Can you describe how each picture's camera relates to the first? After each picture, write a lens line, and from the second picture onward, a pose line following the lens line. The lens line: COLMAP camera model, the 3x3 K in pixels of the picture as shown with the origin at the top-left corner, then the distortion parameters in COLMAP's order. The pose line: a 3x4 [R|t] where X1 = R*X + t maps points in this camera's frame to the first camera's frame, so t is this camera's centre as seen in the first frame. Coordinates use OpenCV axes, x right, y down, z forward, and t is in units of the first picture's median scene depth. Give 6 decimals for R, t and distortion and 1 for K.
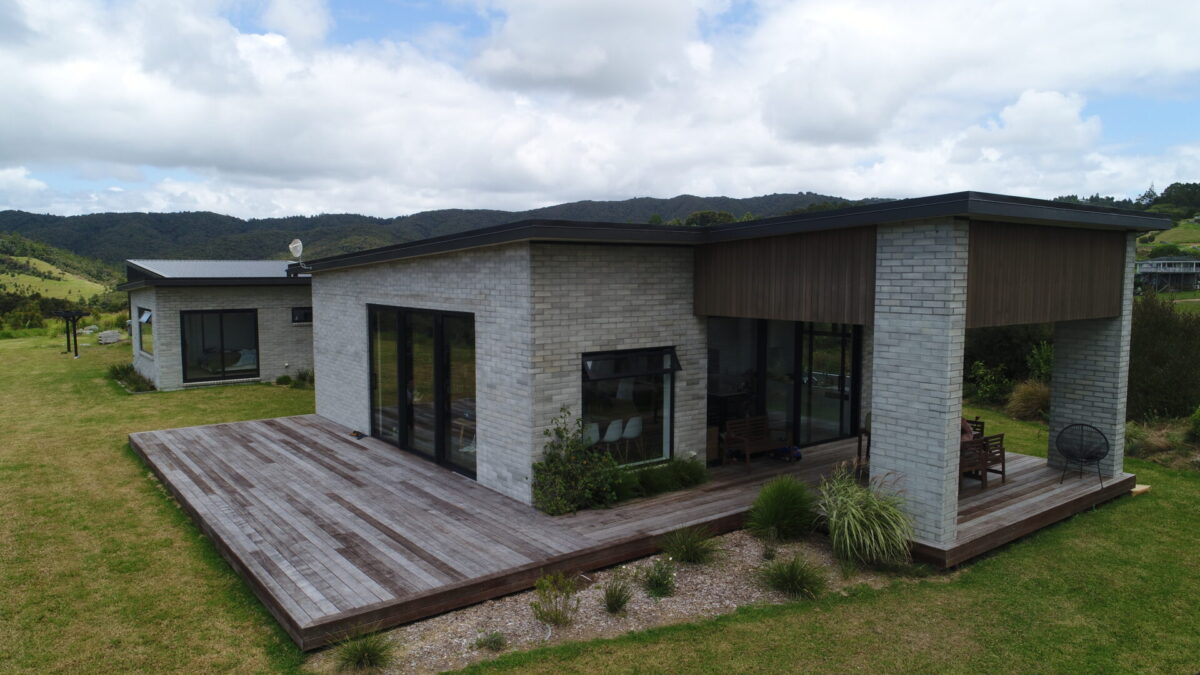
lens RADIAL K [[802.4, 0, 600.0], [0, 802.4, 337.5], [0, 0, 1]] dist [-0.002333, 0.002059]
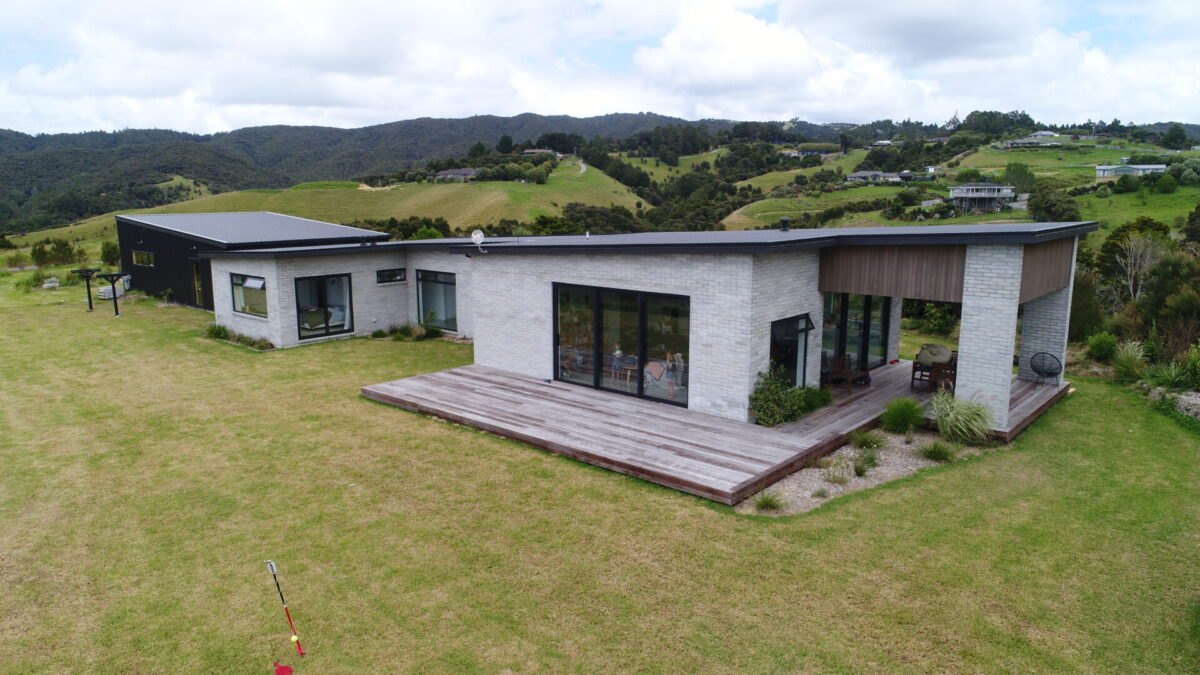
lens RADIAL K [[802.4, 0, 600.0], [0, 802.4, 337.5], [0, 0, 1]] dist [-0.002333, 0.002059]
pose [[0.980834, -0.038239, 0.191055, -0.636311], [0.019313, 0.994804, 0.099955, -0.110534], [-0.193885, -0.094350, 0.976477, -0.433350]]
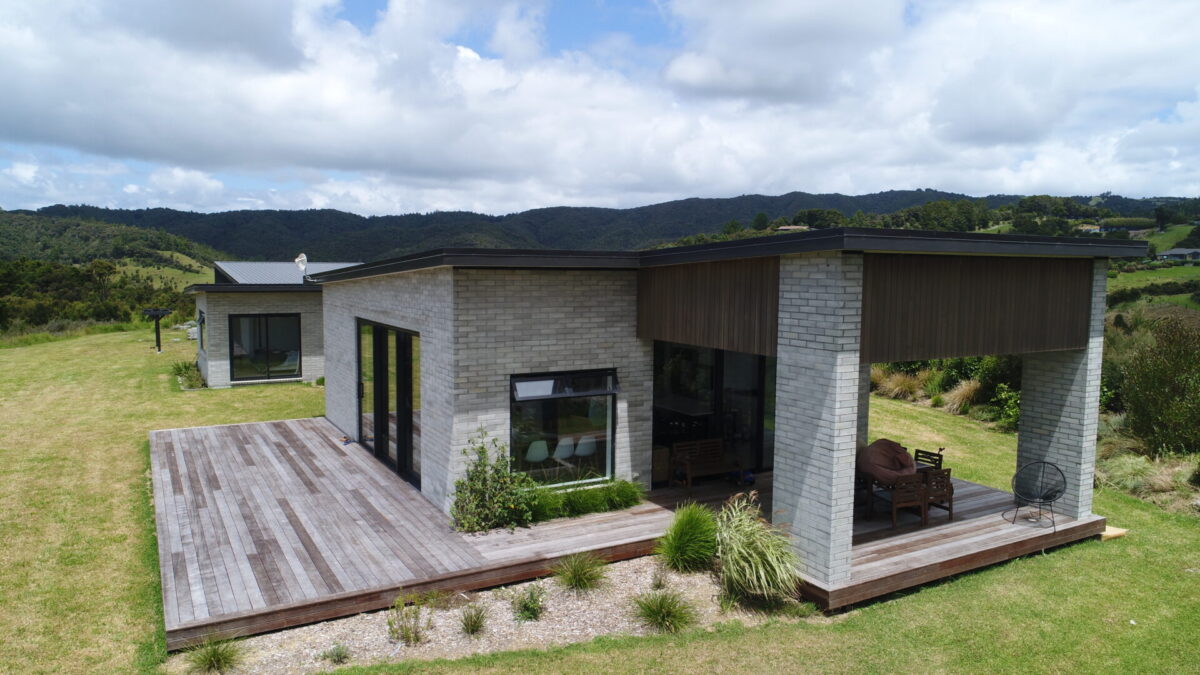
lens RADIAL K [[802.4, 0, 600.0], [0, 802.4, 337.5], [0, 0, 1]] dist [-0.002333, 0.002059]
pose [[0.991160, 0.020999, -0.130997, 0.225892], [-0.020558, 0.999778, 0.004722, -0.035441], [0.131067, -0.001988, 0.991372, -0.005536]]
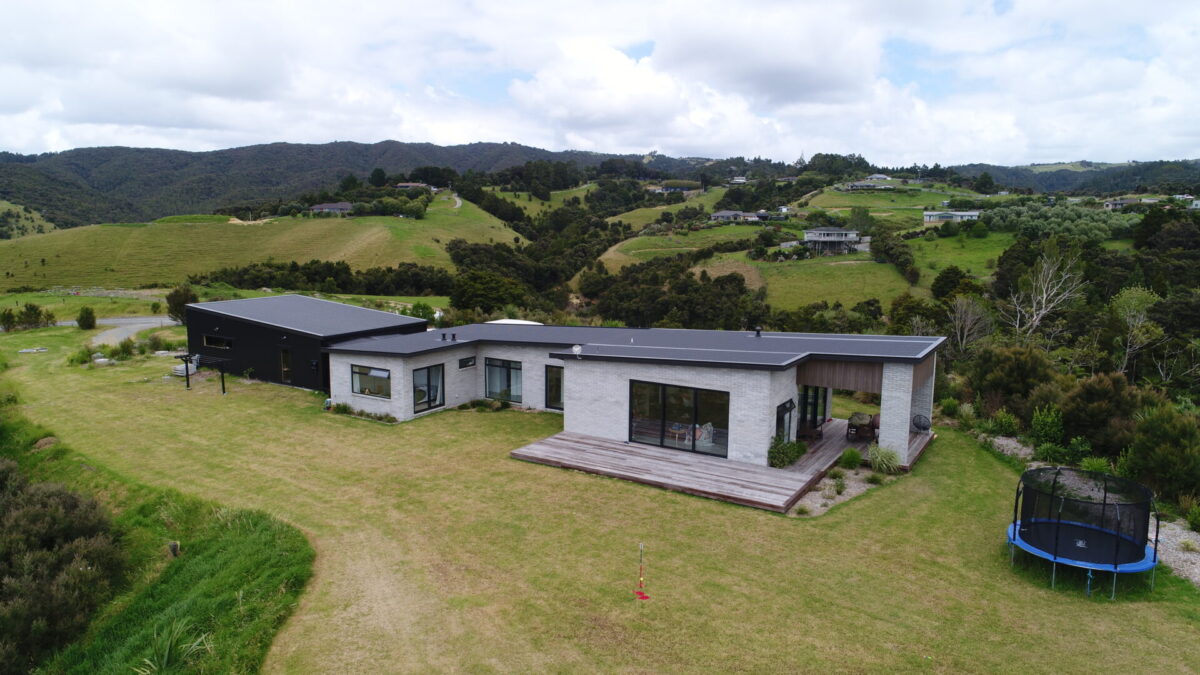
lens RADIAL K [[802.4, 0, 600.0], [0, 802.4, 337.5], [0, 0, 1]] dist [-0.002333, 0.002059]
pose [[0.934041, -0.046074, 0.354182, -1.480551], [0.022449, 0.997257, 0.070527, -0.403449], [-0.356460, -0.057925, 0.932513, -1.224345]]
